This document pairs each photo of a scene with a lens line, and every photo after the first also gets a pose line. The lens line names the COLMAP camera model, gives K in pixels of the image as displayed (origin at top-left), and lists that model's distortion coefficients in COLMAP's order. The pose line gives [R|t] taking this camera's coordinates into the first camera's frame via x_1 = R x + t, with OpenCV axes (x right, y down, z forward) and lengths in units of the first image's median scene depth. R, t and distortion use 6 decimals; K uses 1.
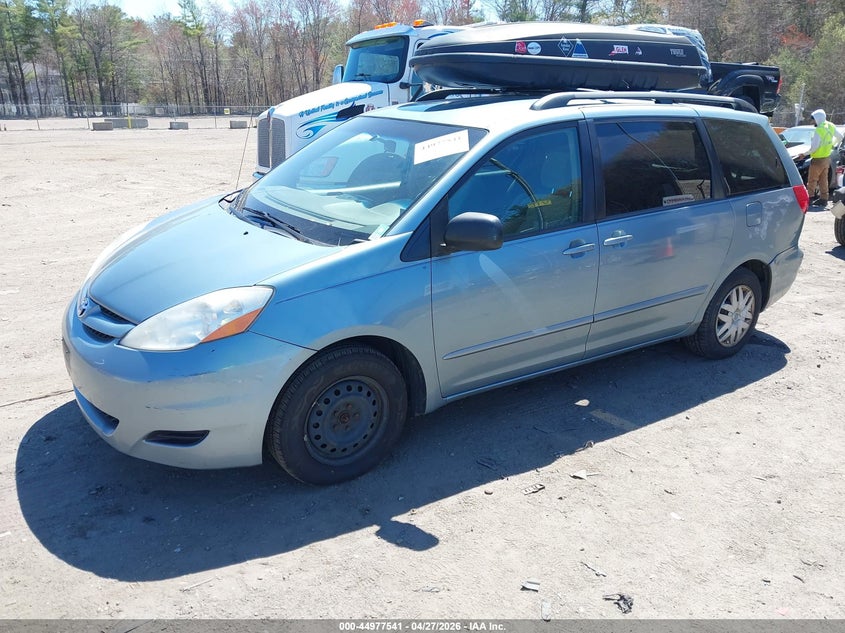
lens RADIAL K [[687.6, 0, 422.5], [0, 687.6, 316.5], [0, 0, 1]] dist [-0.001101, -0.001523]
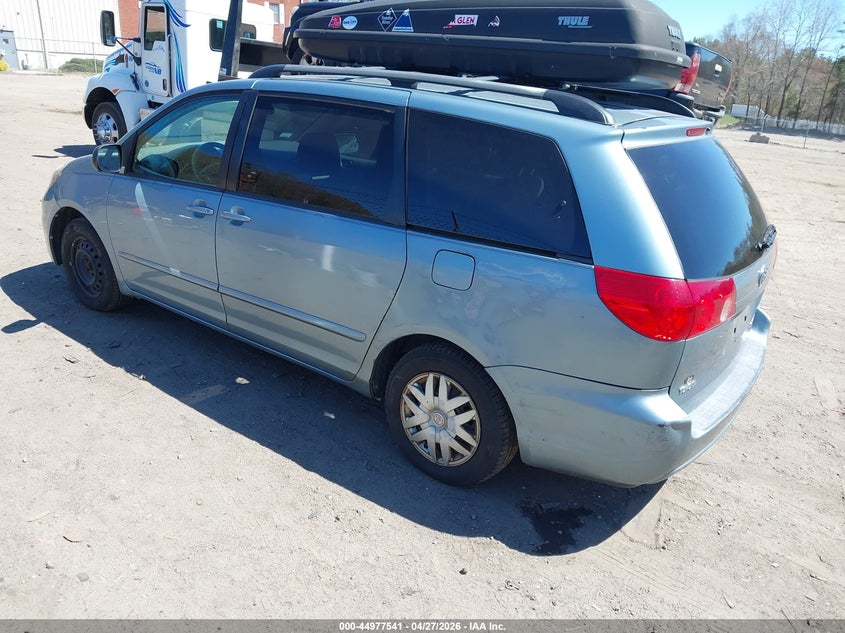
lens RADIAL K [[687.6, 0, 422.5], [0, 687.6, 316.5], [0, 0, 1]] dist [-0.001101, -0.001523]
pose [[0.314793, 0.327285, -0.890949, 1.134246], [-0.357806, 0.910339, 0.207986, -0.248718], [0.879136, 0.253314, 0.403673, 0.789455]]
